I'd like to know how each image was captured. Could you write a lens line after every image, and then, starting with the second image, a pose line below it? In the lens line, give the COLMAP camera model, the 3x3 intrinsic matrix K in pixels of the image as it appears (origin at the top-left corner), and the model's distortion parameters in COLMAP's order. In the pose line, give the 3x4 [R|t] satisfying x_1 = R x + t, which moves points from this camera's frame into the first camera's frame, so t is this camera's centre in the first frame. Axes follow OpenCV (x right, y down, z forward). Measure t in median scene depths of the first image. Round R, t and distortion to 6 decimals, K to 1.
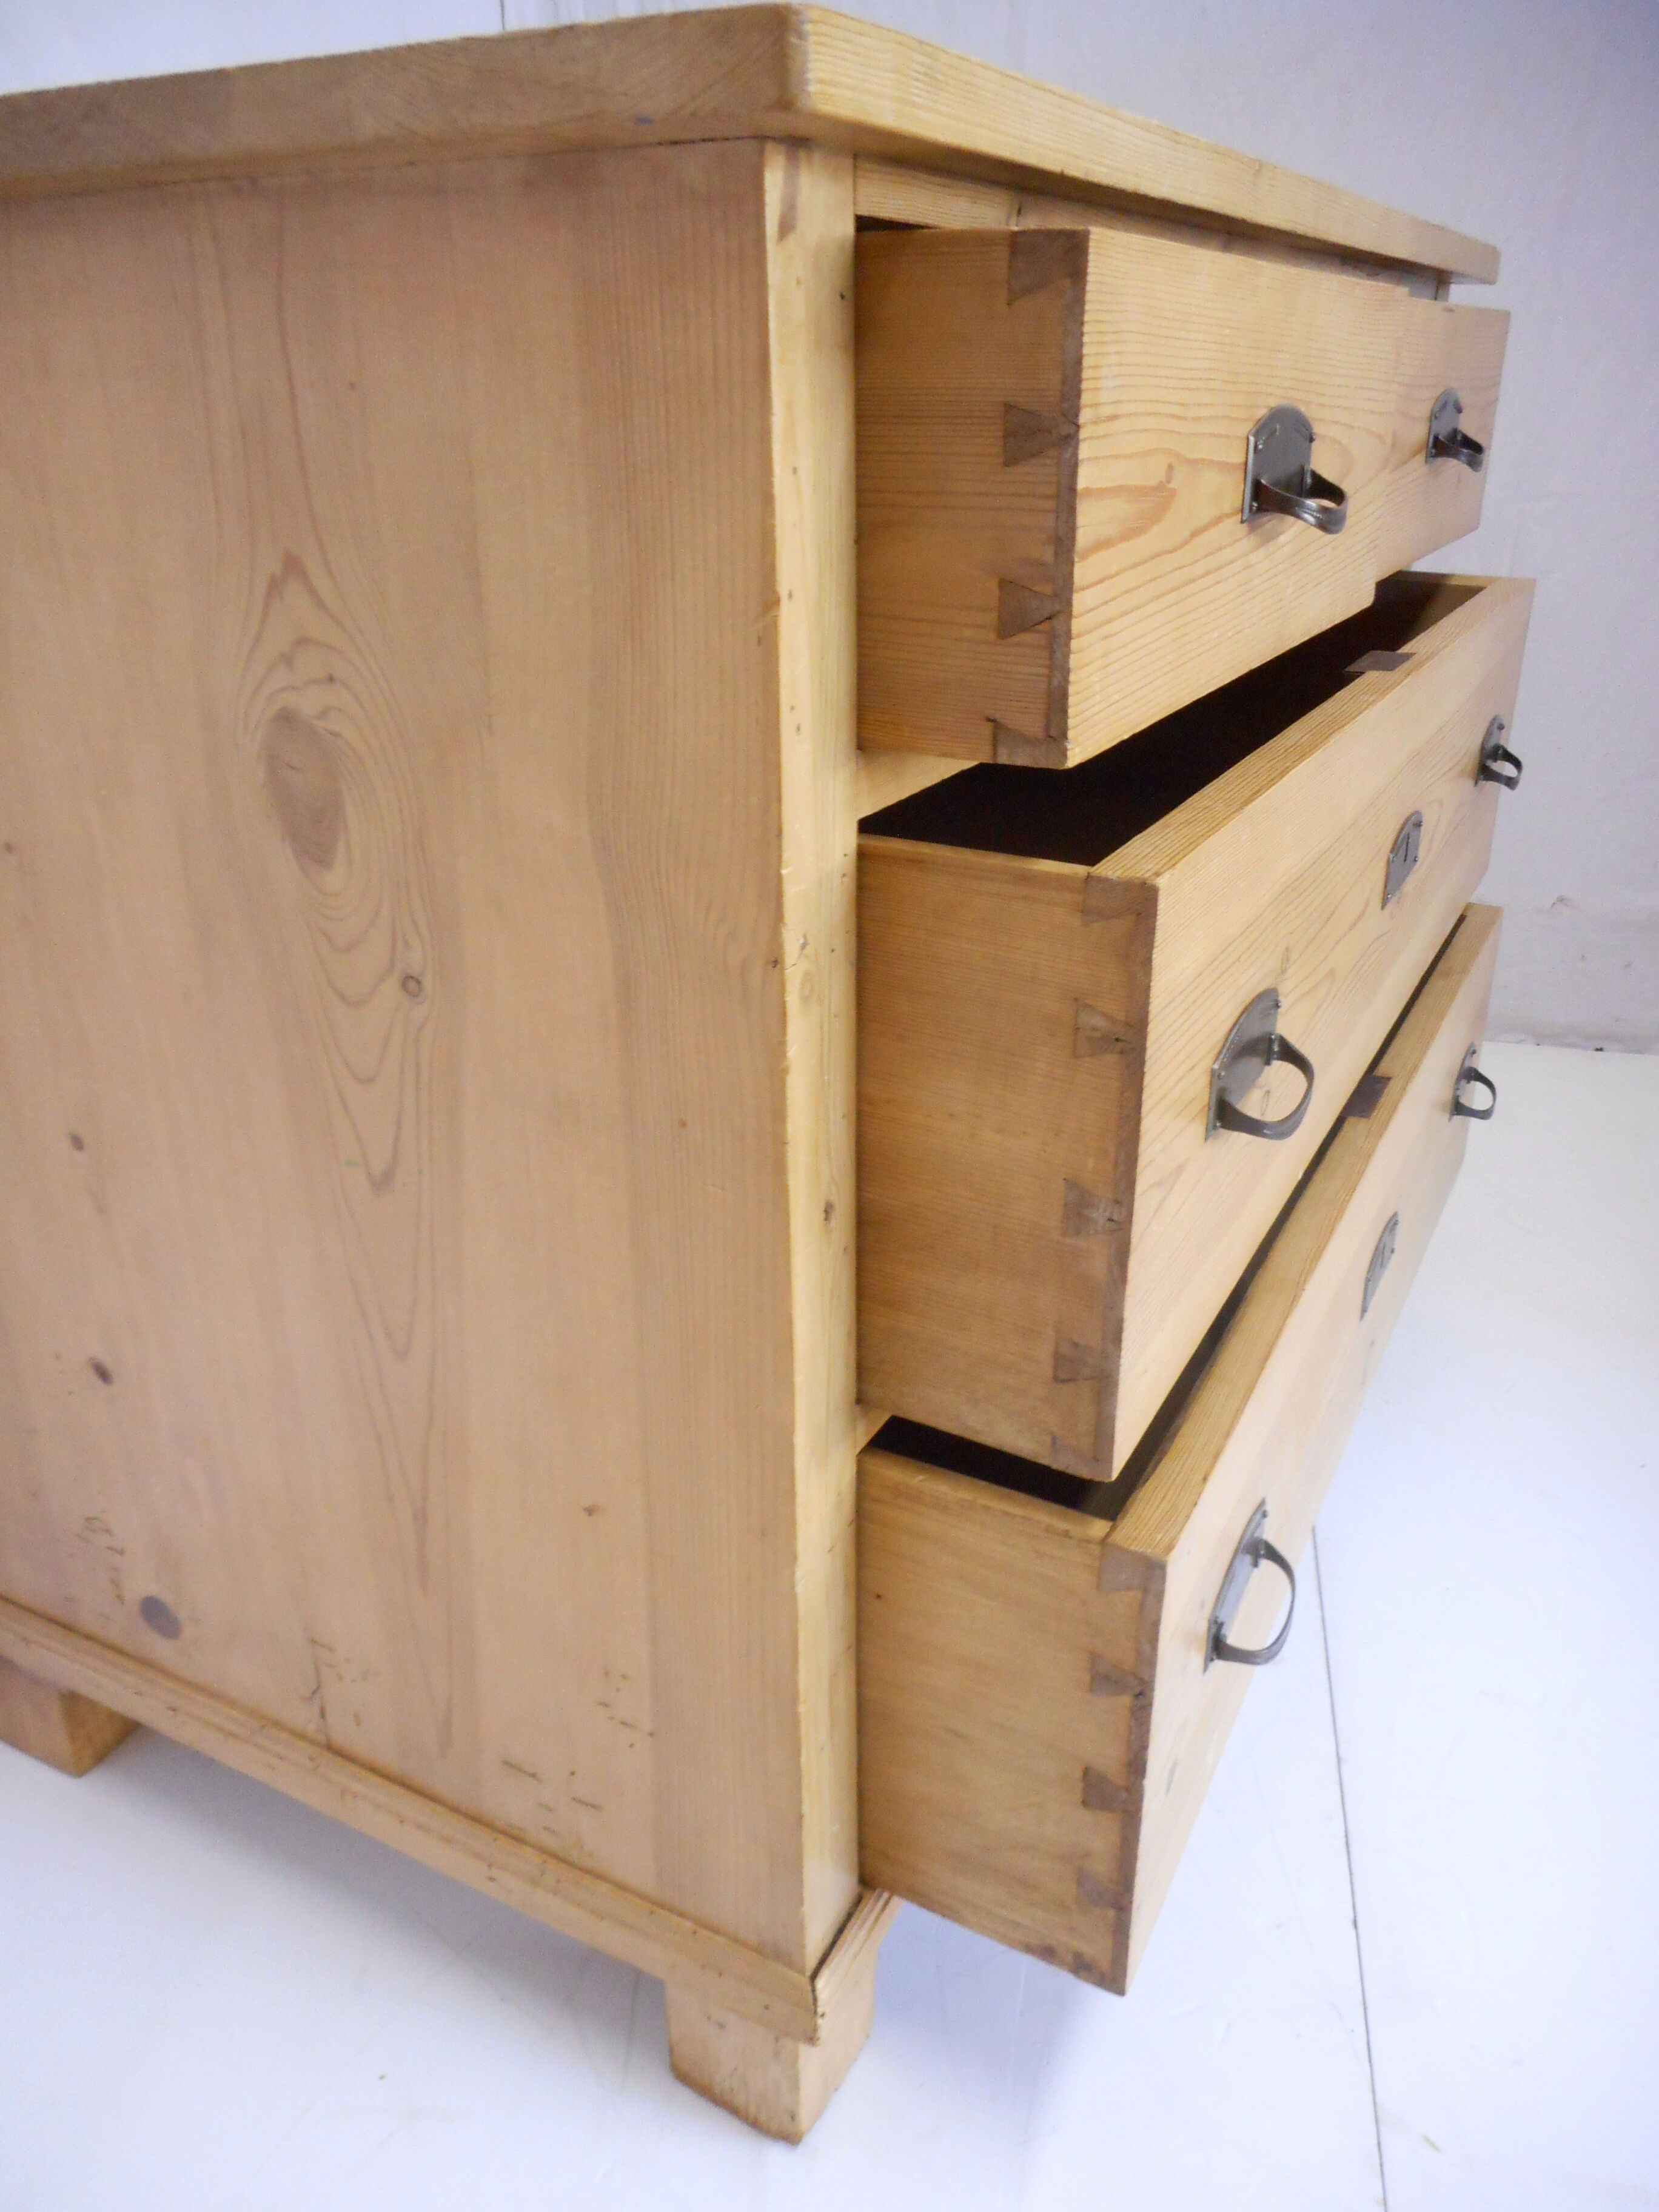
lens RADIAL K [[1715.6, 0, 831.3], [0, 1715.6, 1200.4], [0, 0, 1]] dist [0.005944, 0.005791]
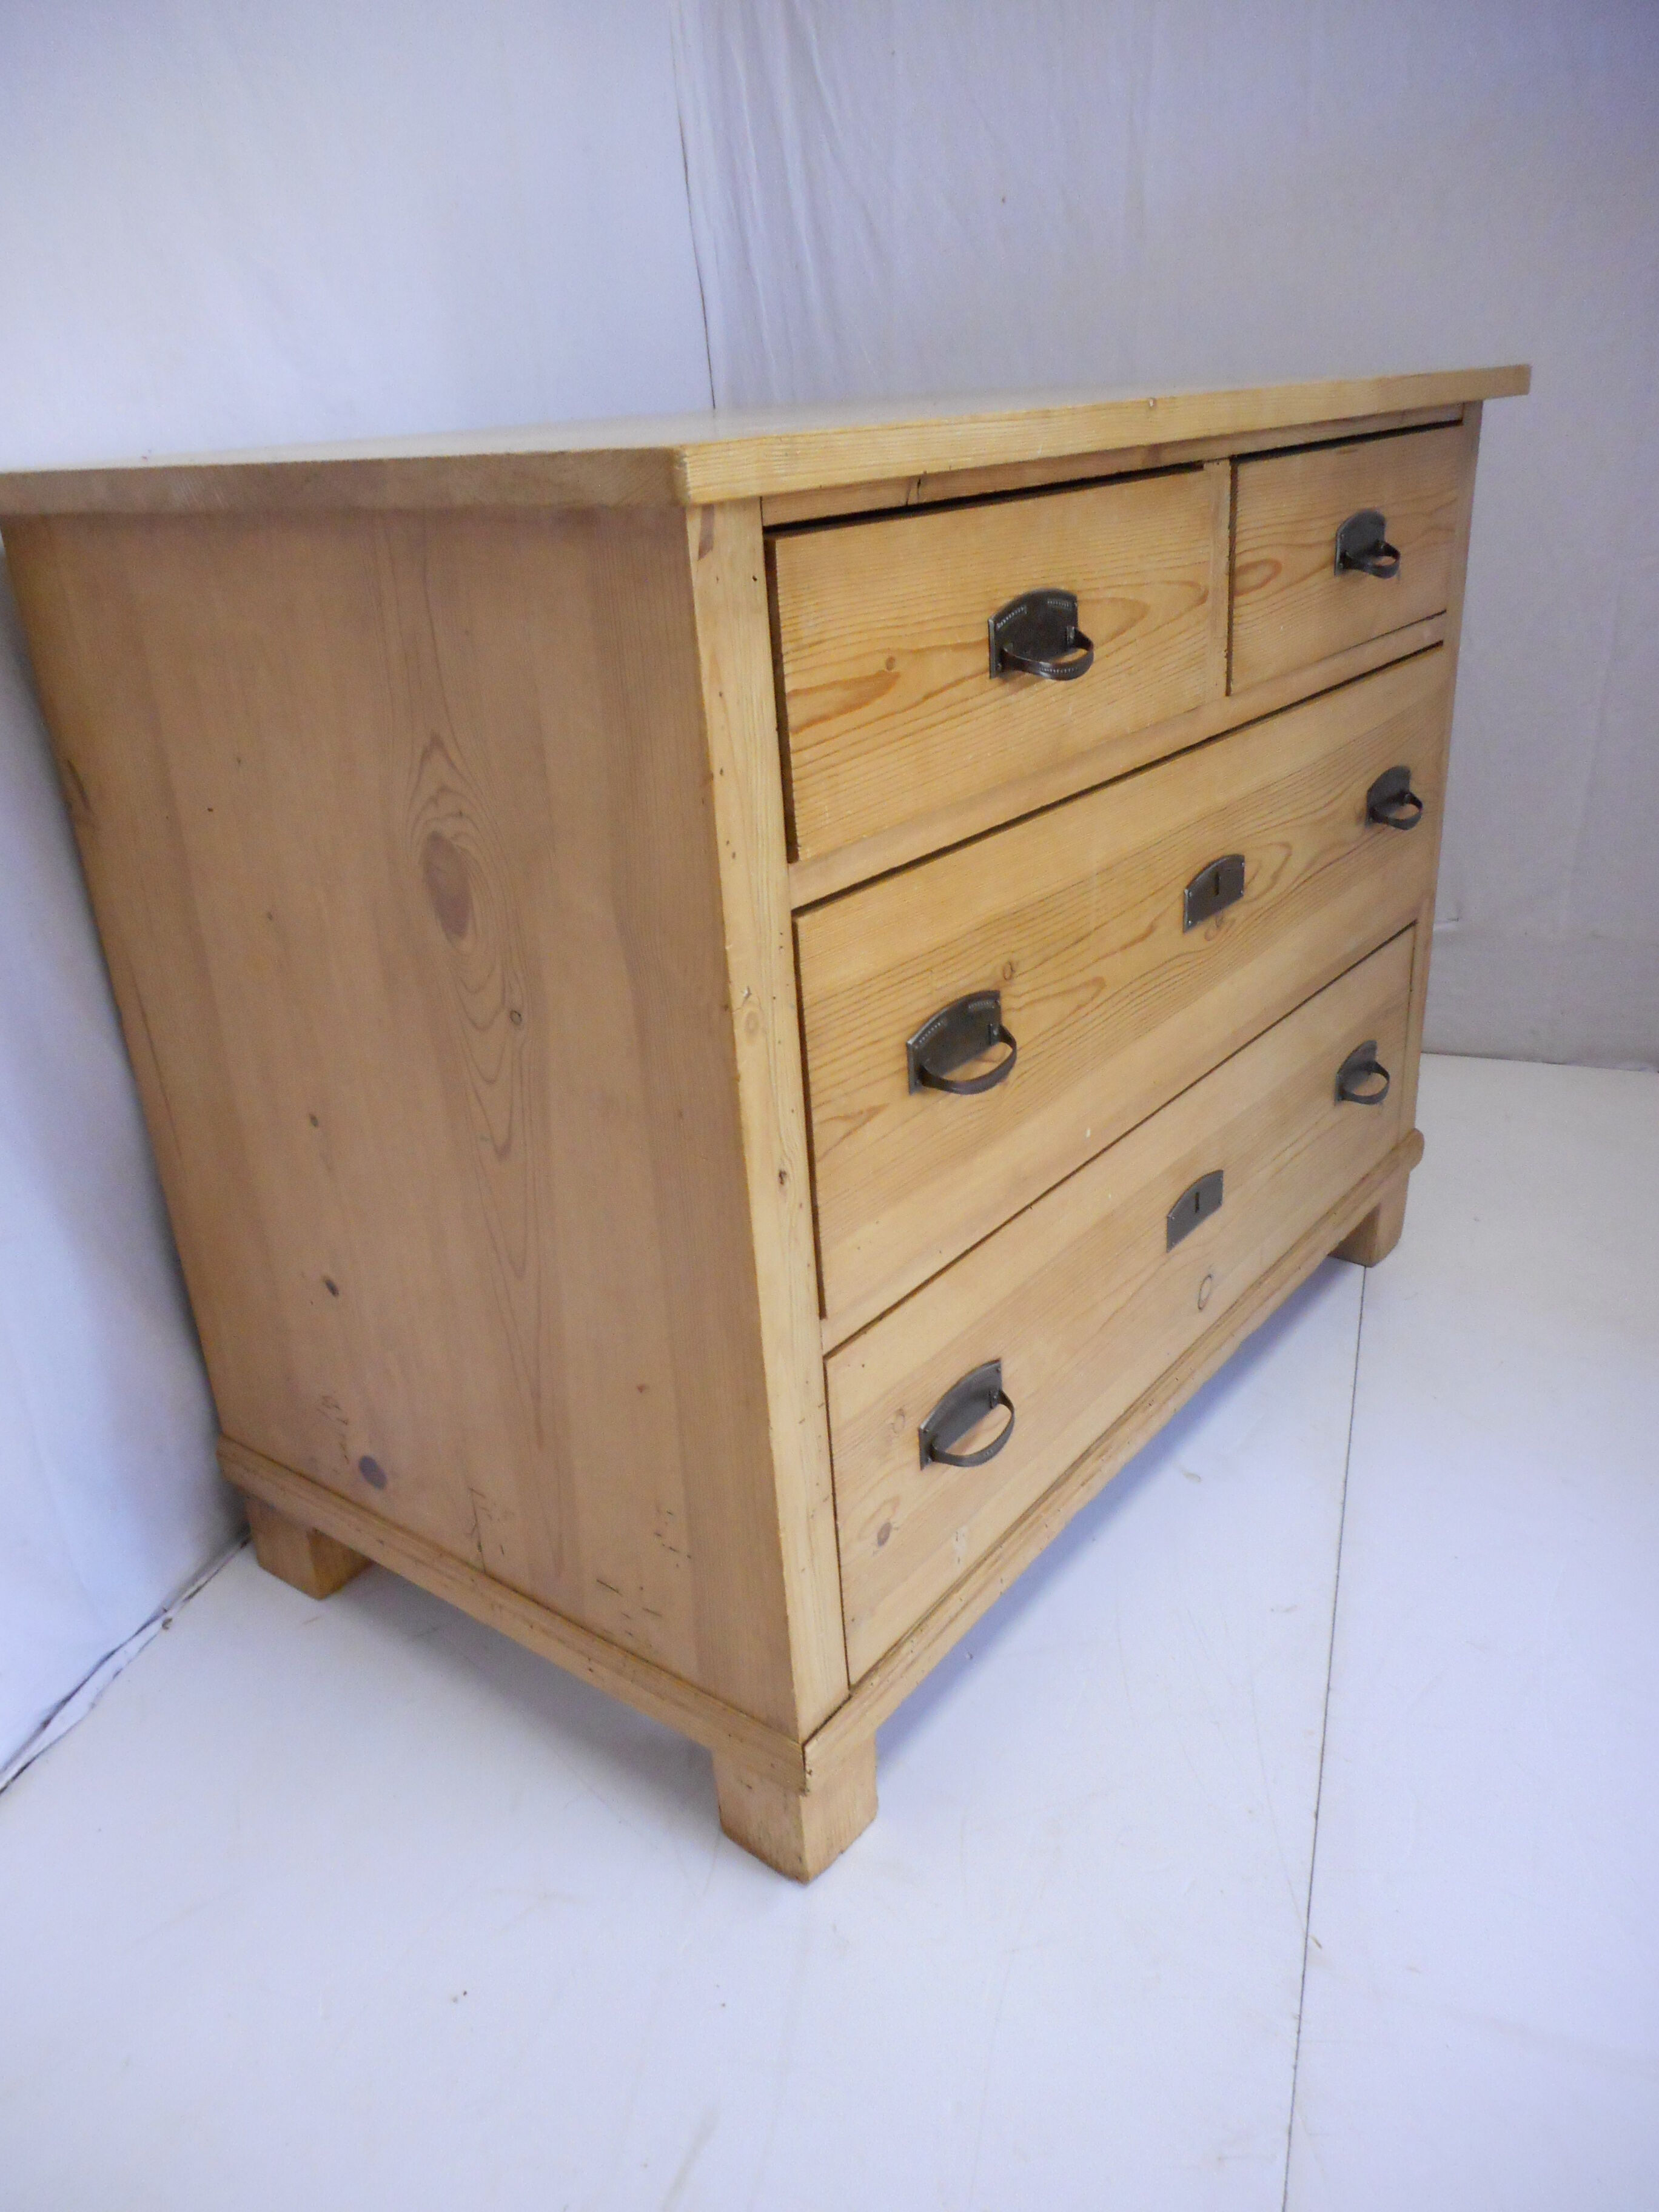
lens RADIAL K [[1715.6, 0, 831.3], [0, 1715.6, 1200.4], [0, 0, 1]] dist [0.005944, 0.005791]
pose [[0.985637, 0.025239, -0.166981, 0.237926], [-0.025118, 0.999680, 0.002838, 0.017971], [0.167000, 0.001397, 0.985956, -0.351968]]
